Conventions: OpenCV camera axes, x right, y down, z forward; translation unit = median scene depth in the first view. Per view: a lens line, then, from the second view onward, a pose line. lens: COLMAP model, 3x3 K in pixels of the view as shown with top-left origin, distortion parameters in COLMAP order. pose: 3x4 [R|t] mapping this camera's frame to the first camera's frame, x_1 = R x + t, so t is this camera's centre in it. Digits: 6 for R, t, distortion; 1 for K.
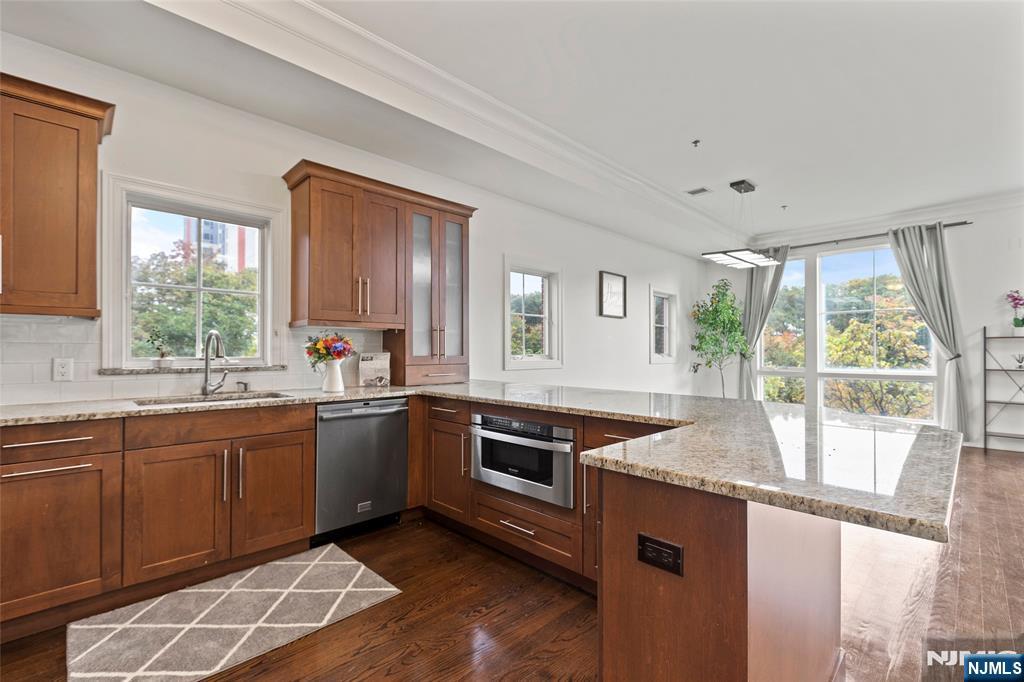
lens RADIAL K [[445.2, 0, 513.6], [0, 445.2, 344.5], [0, 0, 1]] dist [-0.001071, -0.000274]
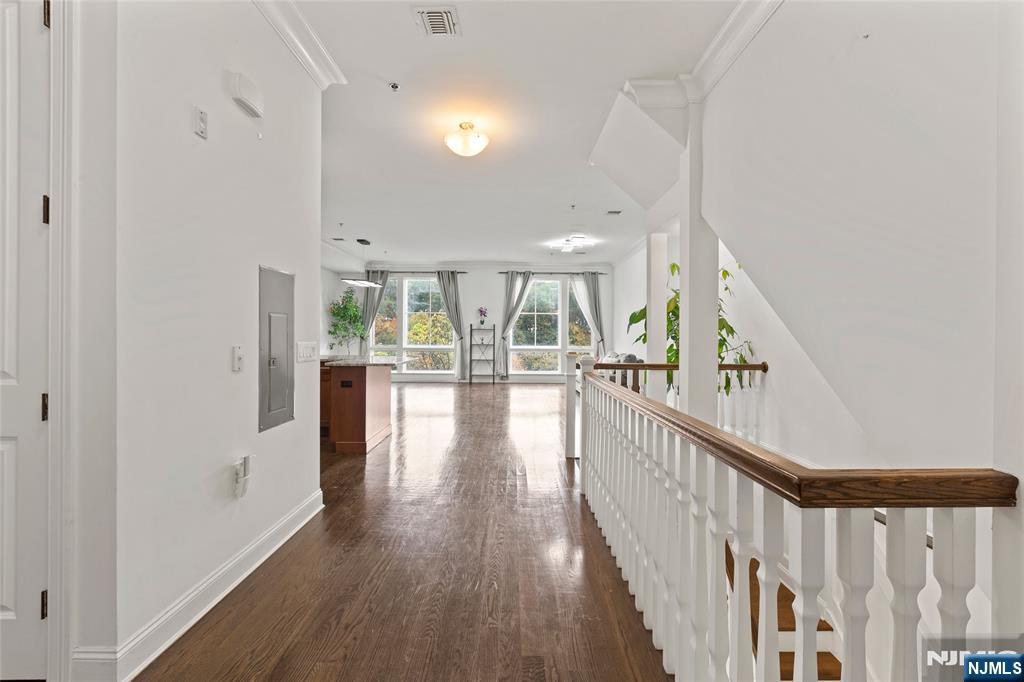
lens RADIAL K [[459.9, 0, 512.4], [0, 459.9, 335.4], [0, 0, 1]] dist [-0.000661, -0.000630]
pose [[0.698250, 0.003388, 0.715846, -0.329109], [-0.016796, 0.999791, 0.011651, -0.013628], [-0.715657, -0.020159, 0.698161, -0.612931]]
